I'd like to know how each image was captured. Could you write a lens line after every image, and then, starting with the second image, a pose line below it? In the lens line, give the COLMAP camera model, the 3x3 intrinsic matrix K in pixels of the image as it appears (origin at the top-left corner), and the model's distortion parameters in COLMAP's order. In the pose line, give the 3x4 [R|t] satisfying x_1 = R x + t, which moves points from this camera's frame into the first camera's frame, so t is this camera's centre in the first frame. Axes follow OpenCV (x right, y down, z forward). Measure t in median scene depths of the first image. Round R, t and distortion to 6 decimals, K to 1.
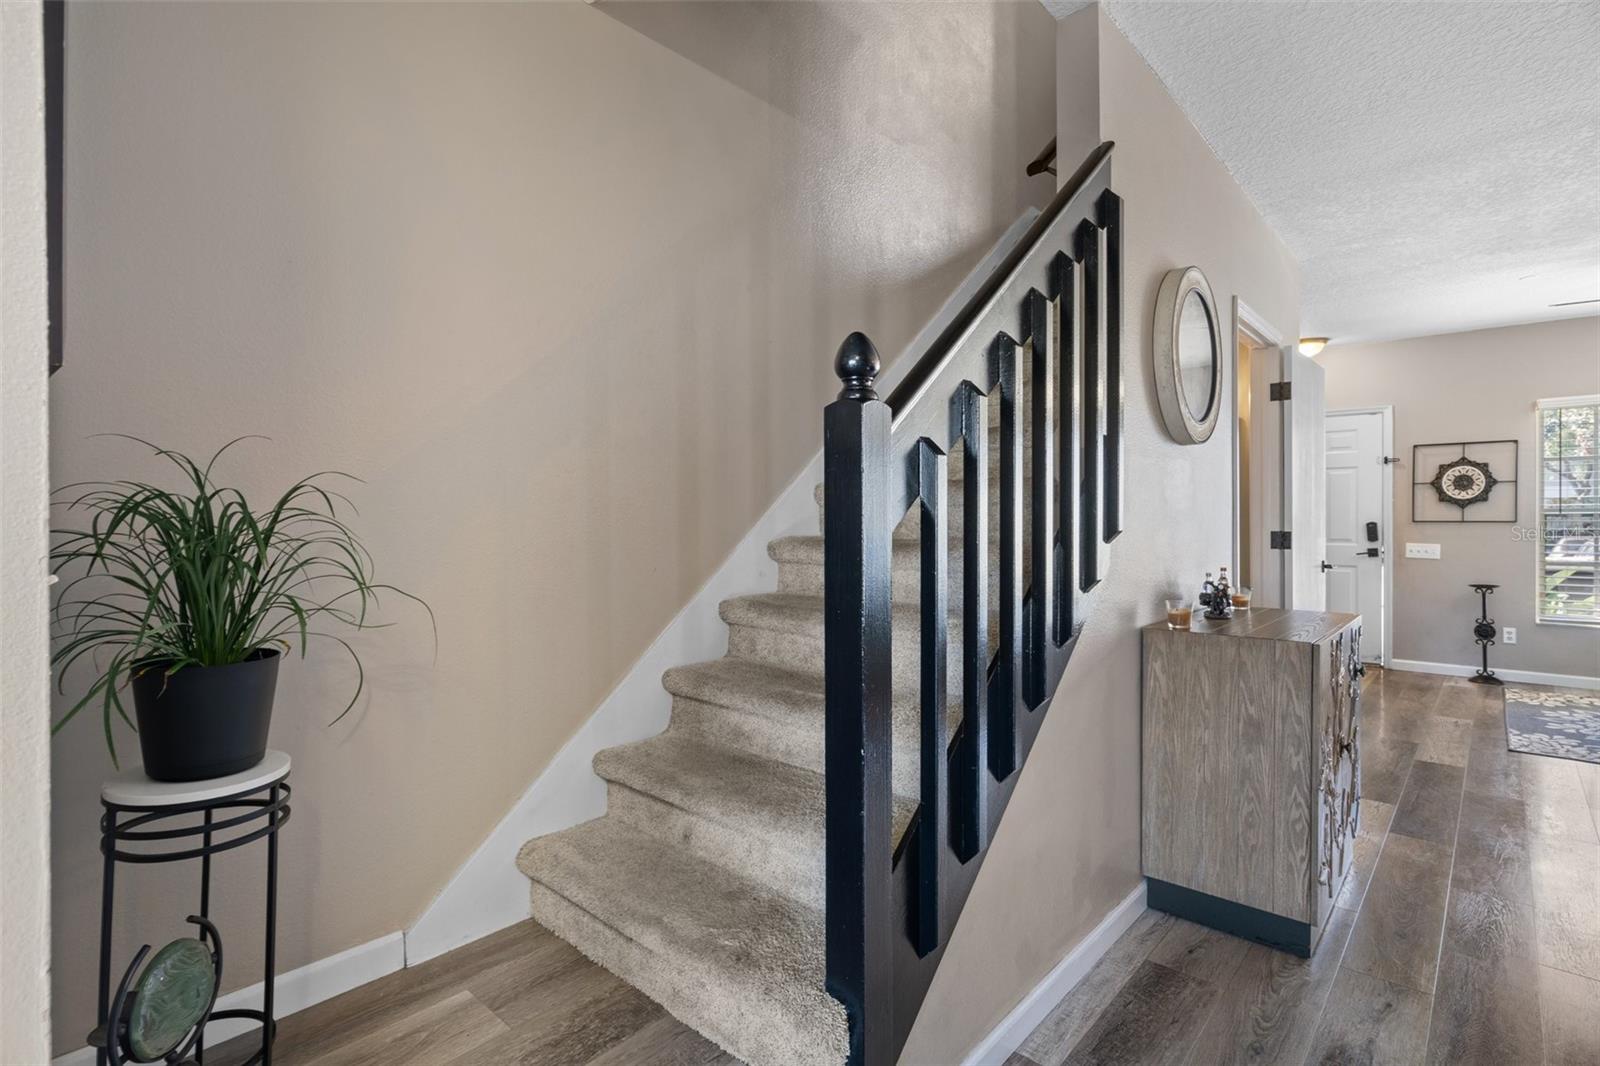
lens RADIAL K [[810.5, 0, 779.4], [0, 810.5, 526.3], [0, 0, 1]] dist [-0.001764, 0.003218]
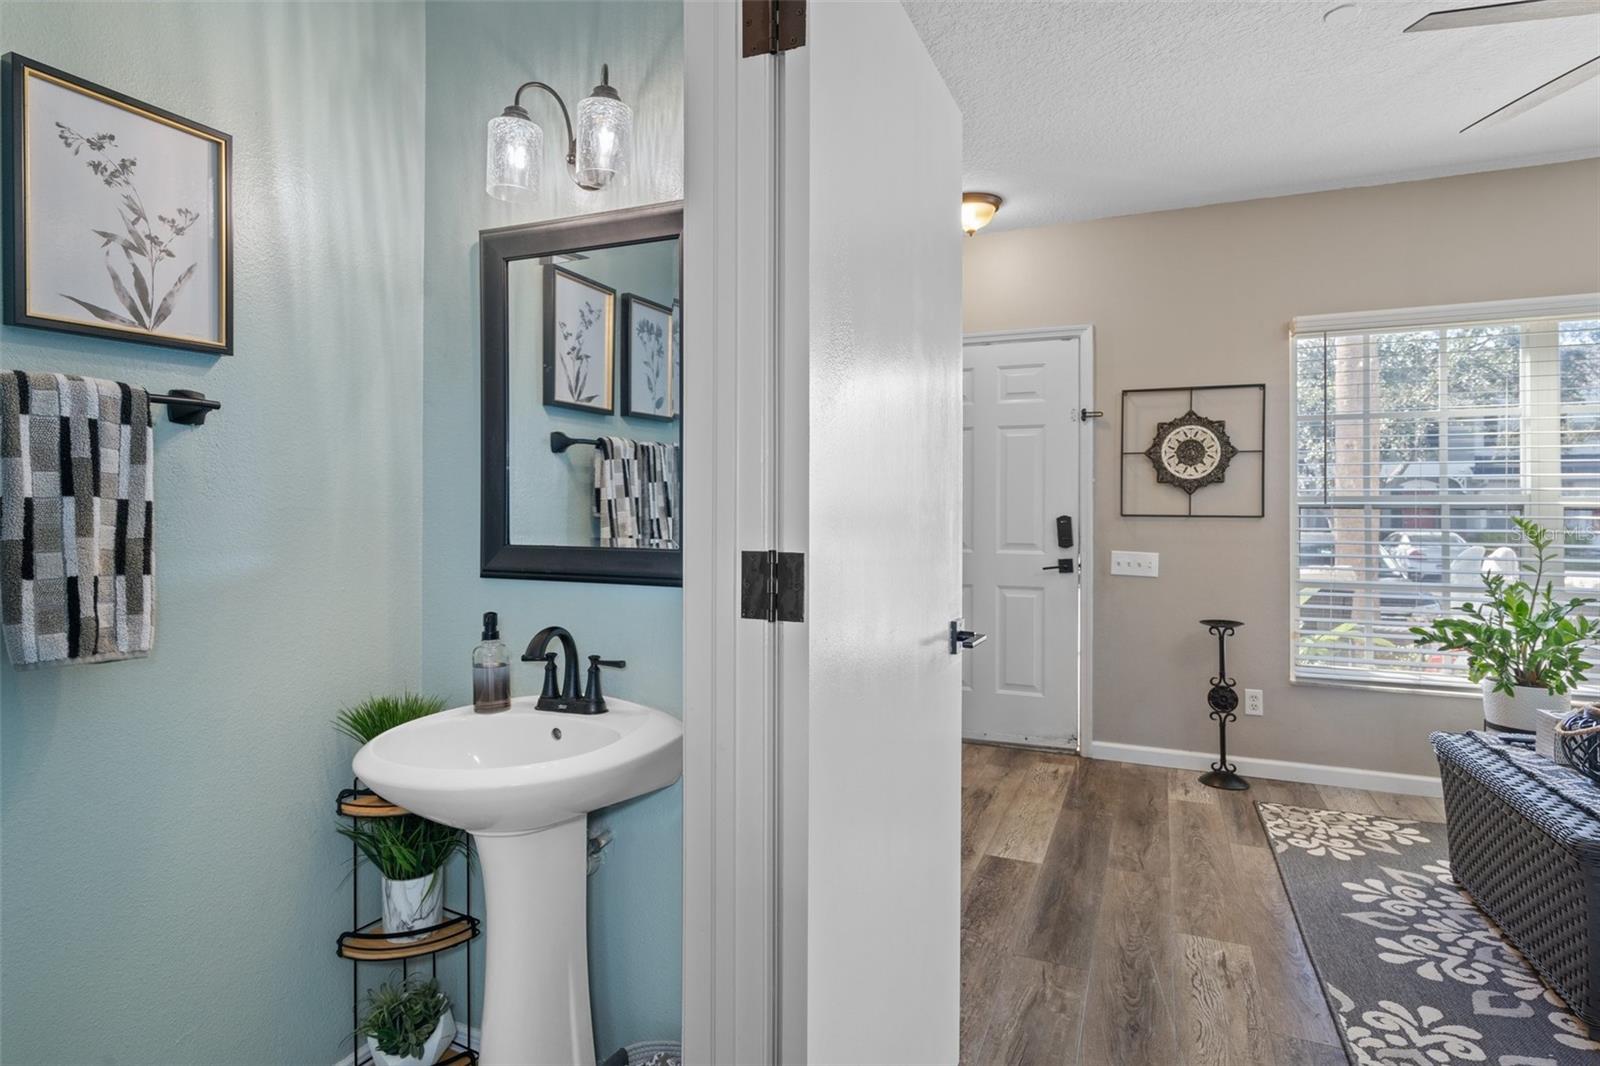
lens RADIAL K [[861.3, 0, 782.7], [0, 861.3, 505.6], [0, 0, 1]] dist [0.001151, 0.001064]
pose [[0.950110, 0.009070, 0.311783, 0.345357], [-0.005234, 0.999900, -0.013138, -0.003390], [-0.311871, 0.010851, 0.950062, 0.474674]]
